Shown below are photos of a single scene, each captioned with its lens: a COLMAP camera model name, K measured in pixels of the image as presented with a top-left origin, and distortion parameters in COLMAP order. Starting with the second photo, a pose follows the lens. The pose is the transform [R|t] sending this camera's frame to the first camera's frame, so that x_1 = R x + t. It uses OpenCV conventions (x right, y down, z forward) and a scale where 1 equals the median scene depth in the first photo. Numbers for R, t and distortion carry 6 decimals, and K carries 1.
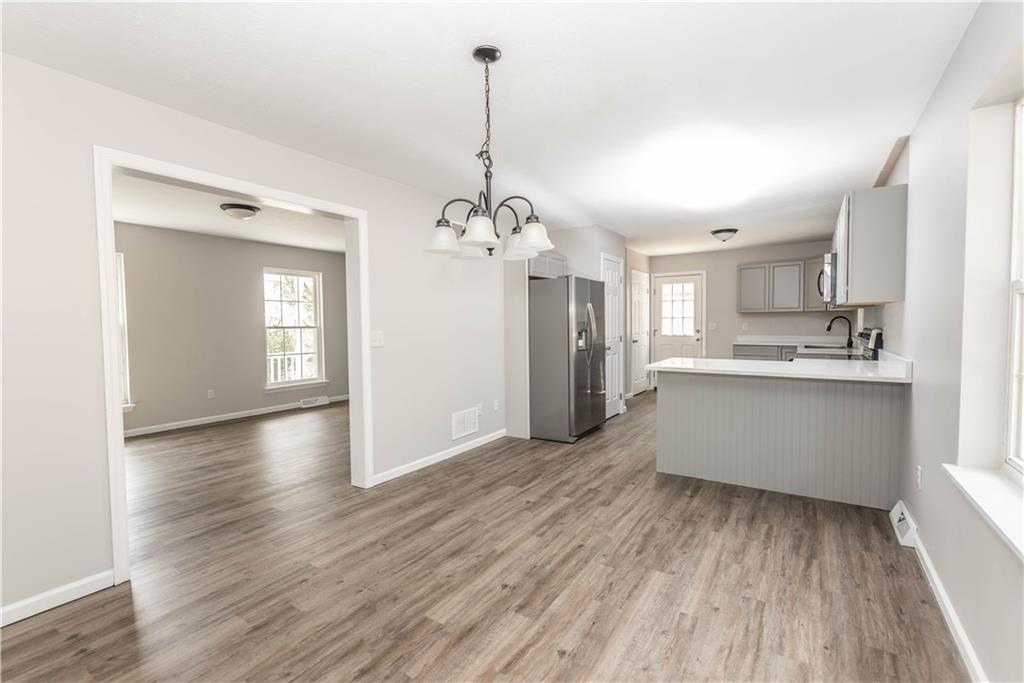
lens RADIAL K [[465.0, 0, 506.6], [0, 465.0, 348.4], [0, 0, 1]] dist [0.000475, -0.002383]
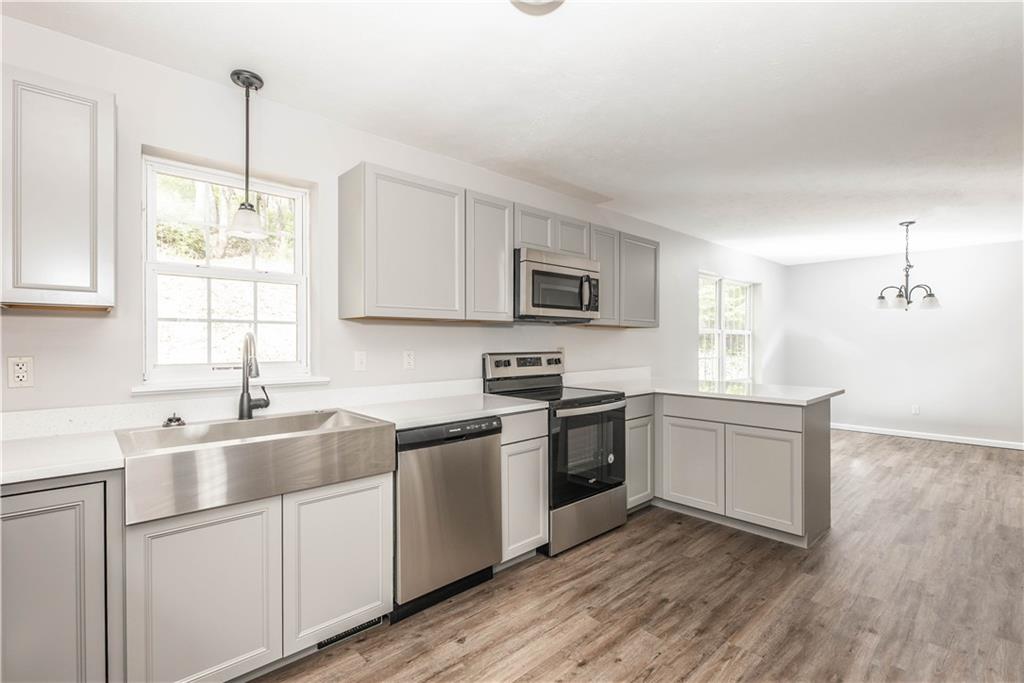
lens RADIAL K [[465.0, 0, 506.4], [0, 465.0, 343.6], [0, 0, 1]] dist [0.000475, -0.002383]
pose [[-0.967697, 0.007882, 0.251994, 0.842552], [0.023356, 0.998016, 0.058470, -0.145211], [-0.251033, 0.062467, -0.965961, 2.418080]]
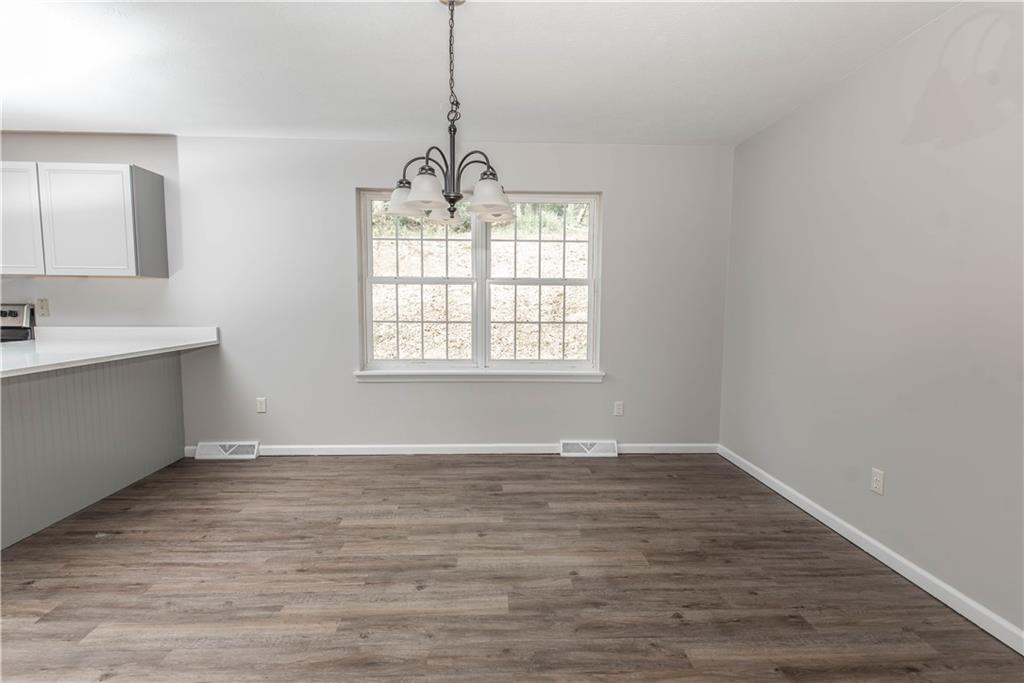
lens RADIAL K [[465.0, 0, 516.4], [0, 465.0, 335.0], [0, 0, 1]] dist [0.000475, -0.002383]
pose [[-0.601804, -0.052192, 0.796937, -0.615638], [0.045874, 0.993956, 0.099737, -0.037652], [-0.797325, 0.096581, -0.595772, 1.031710]]
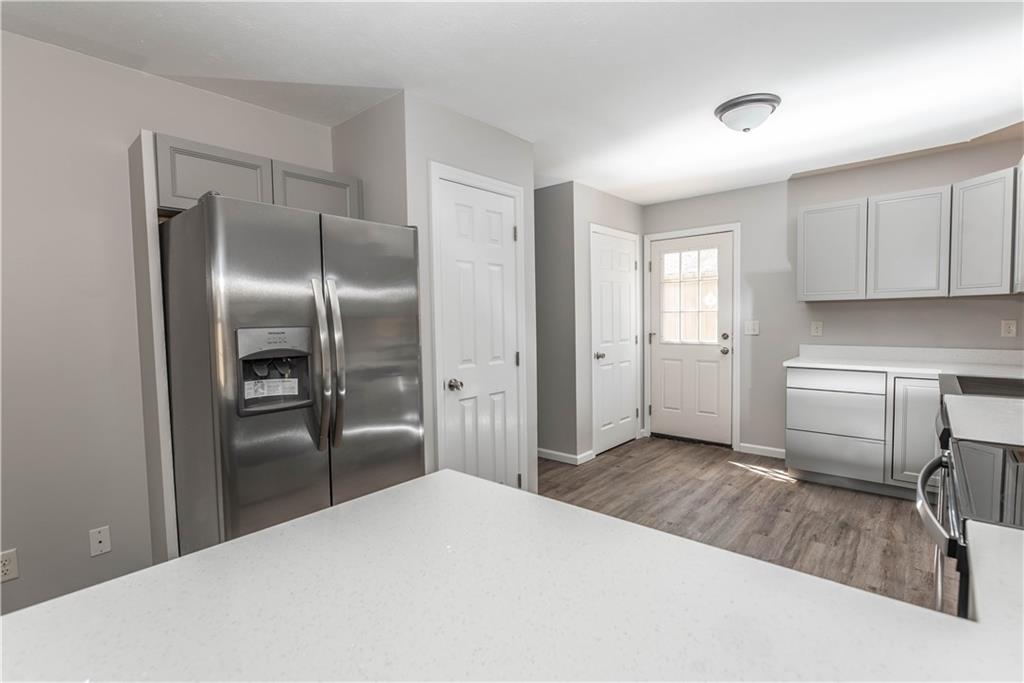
lens RADIAL K [[465.0, 0, 500.9], [0, 465.0, 345.6], [0, 0, 1]] dist [0.000475, -0.002383]
pose [[0.985485, 0.005235, -0.169681, 0.637018], [-0.003937, 0.999960, 0.007984, -0.076361], [0.169716, -0.007200, 0.985467, 1.087102]]
